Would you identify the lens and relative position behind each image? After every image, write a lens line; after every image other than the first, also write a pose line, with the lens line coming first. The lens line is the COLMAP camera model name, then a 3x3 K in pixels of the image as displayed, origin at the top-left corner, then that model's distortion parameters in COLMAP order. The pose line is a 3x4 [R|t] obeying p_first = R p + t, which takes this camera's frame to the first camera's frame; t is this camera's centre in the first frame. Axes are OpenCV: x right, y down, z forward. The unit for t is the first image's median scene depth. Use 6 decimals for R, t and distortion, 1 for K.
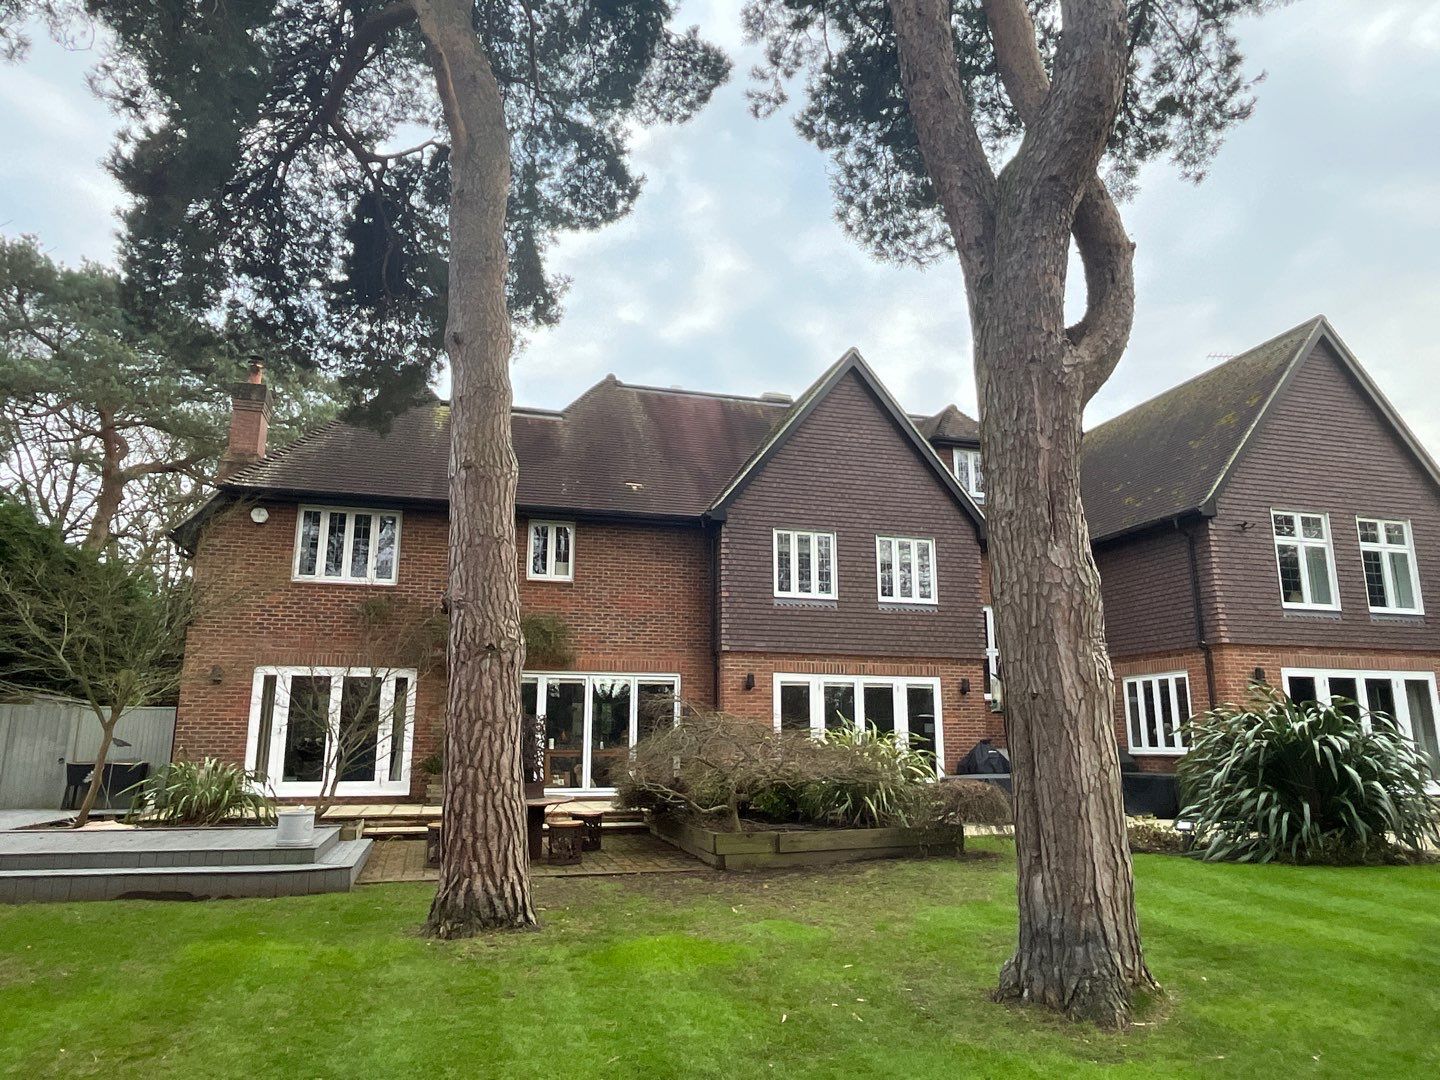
lens RADIAL K [[956.7, 0, 714.6], [0, 956.7, 527.4], [0, 0, 1]] dist [-0.028777, 0.028775]
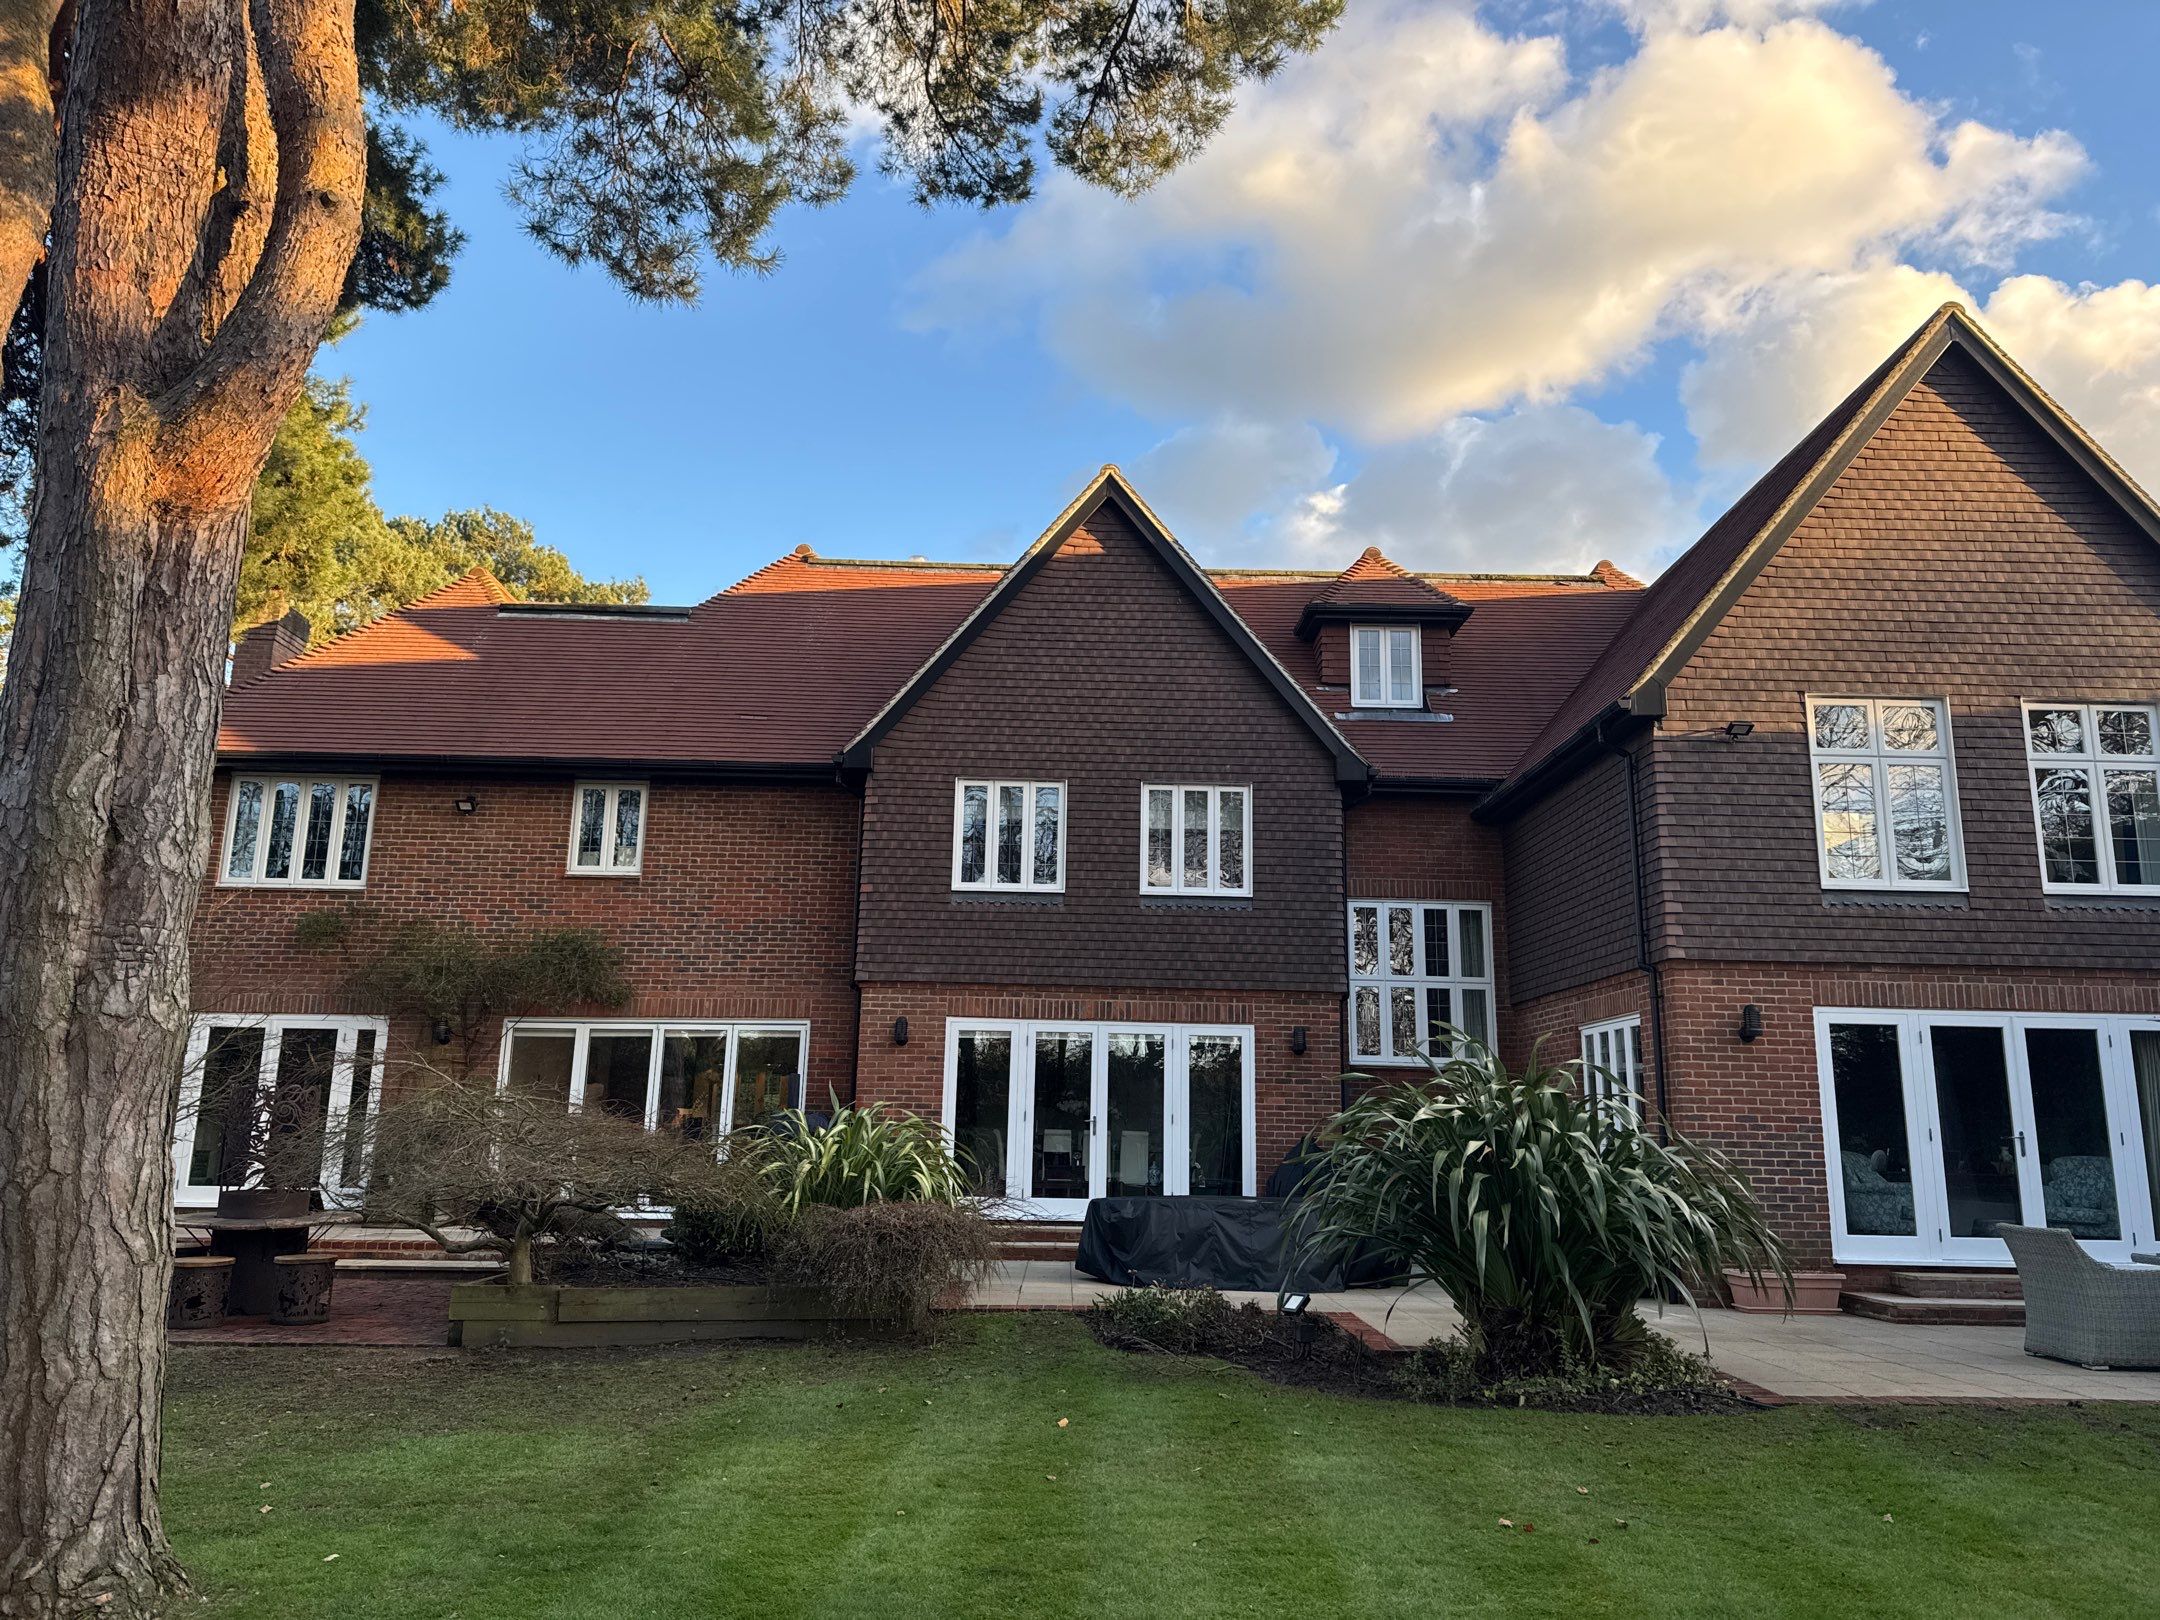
lens RADIAL K [[1506.6, 0, 1075.9], [0, 1506.6, 809.1], [0, 0, 1]] dist [0.067595, -0.075772]
pose [[0.966872, -0.038559, -0.252332, 0.418685], [0.040765, 0.999163, 0.003518, 0.023299], [0.251985, -0.013688, 0.967634, 0.114031]]
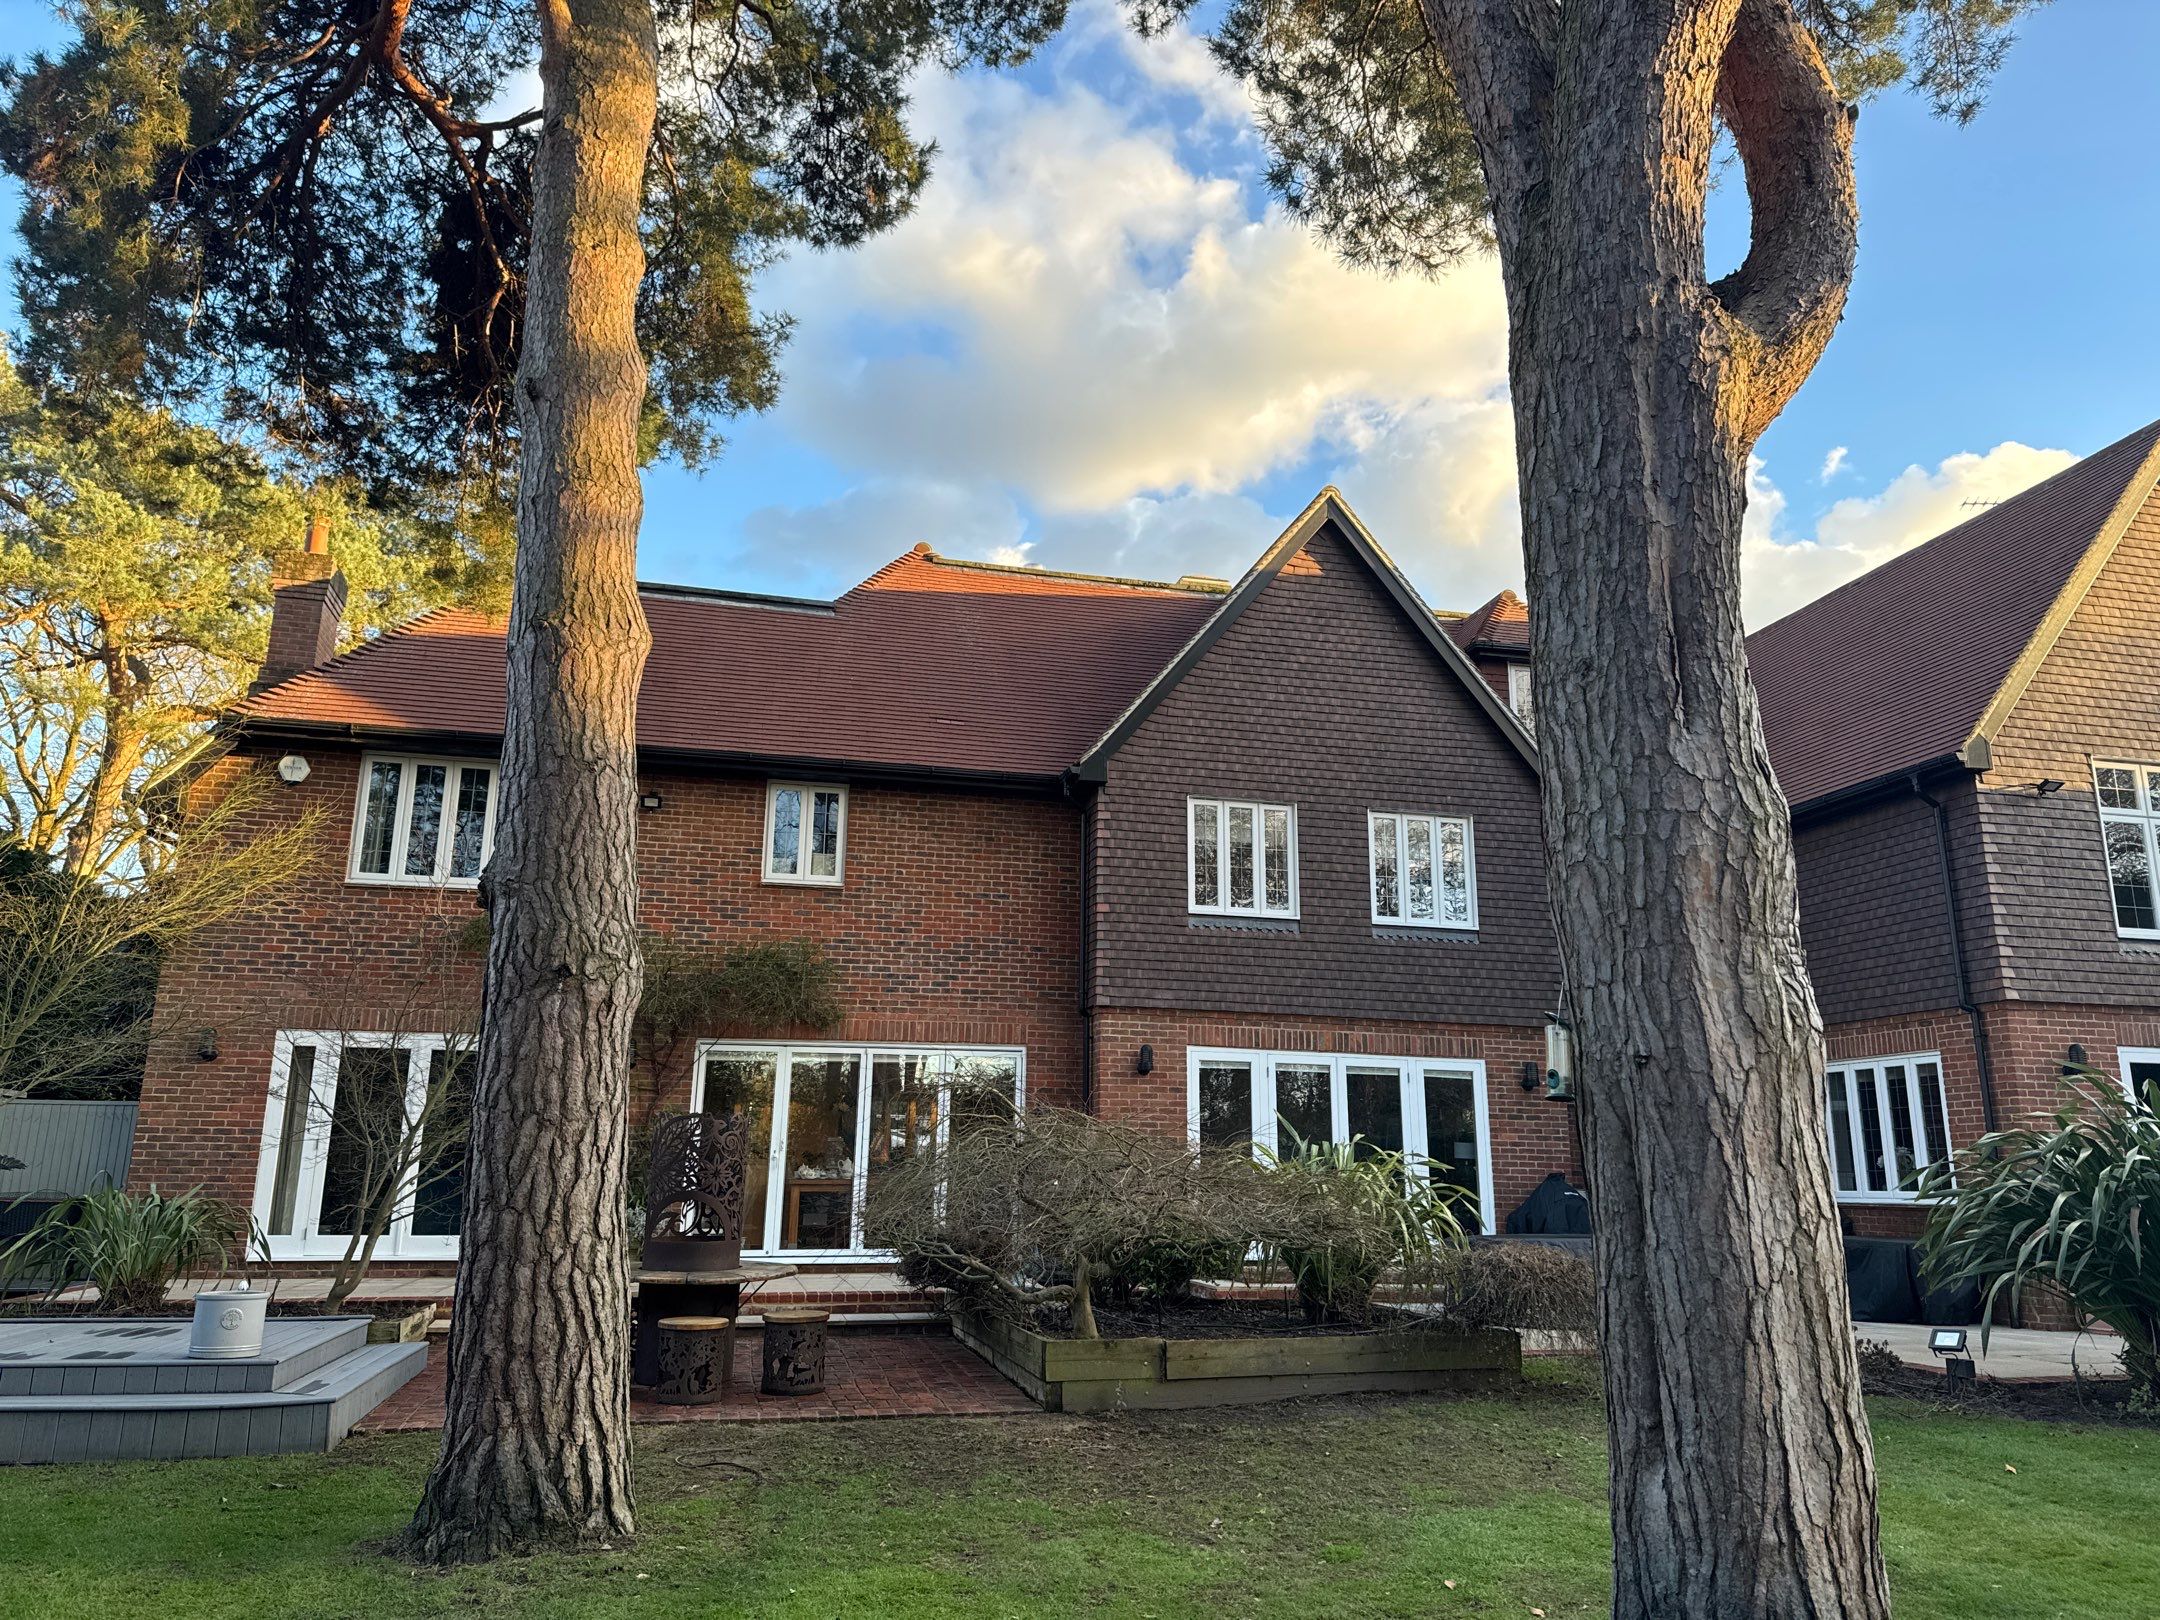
lens RADIAL K [[1506.6, 0, 1082.2], [0, 1506.6, 796.9], [0, 0, 1]] dist [0.067595, -0.075772]
pose [[0.999293, 0.001305, -0.037568, 0.035492], [-0.002113, 0.999767, -0.021467, 0.024232], [0.037531, 0.021531, 0.999063, 0.097243]]
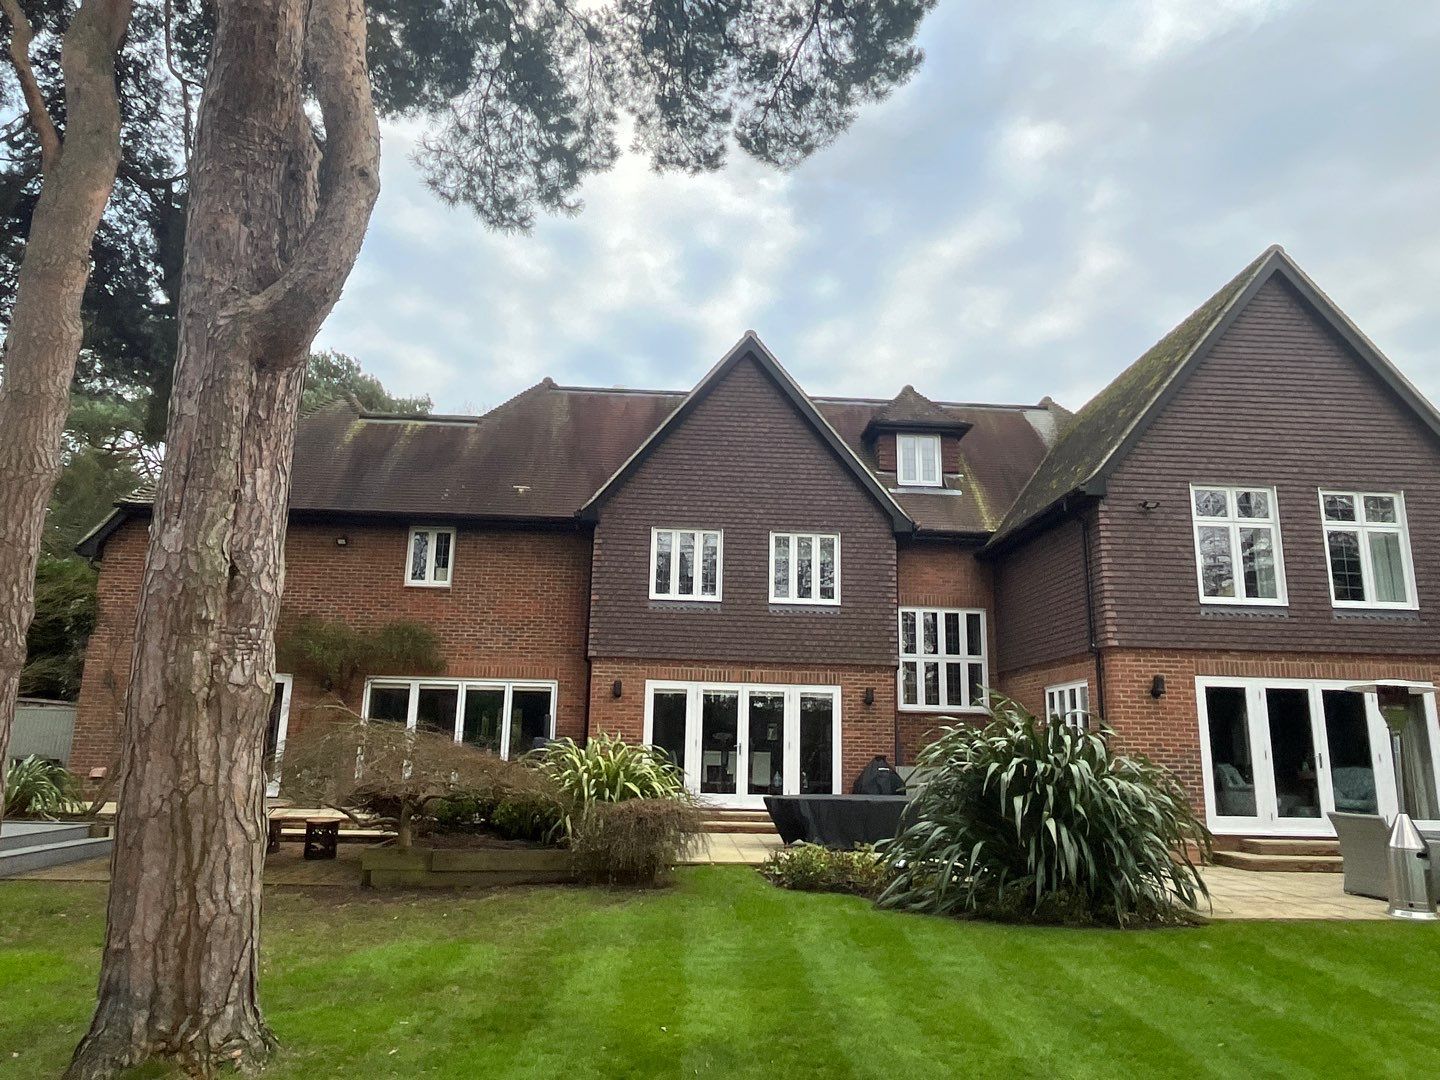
lens RADIAL K [[956.7, 0, 708.7], [0, 956.7, 537.9], [0, 0, 1]] dist [-0.028777, 0.028775]
pose [[0.974018, -0.029667, -0.224520, 0.368581], [0.030118, 0.999545, -0.001417, 0.016274], [0.224460, -0.005382, 0.974468, 0.100703]]
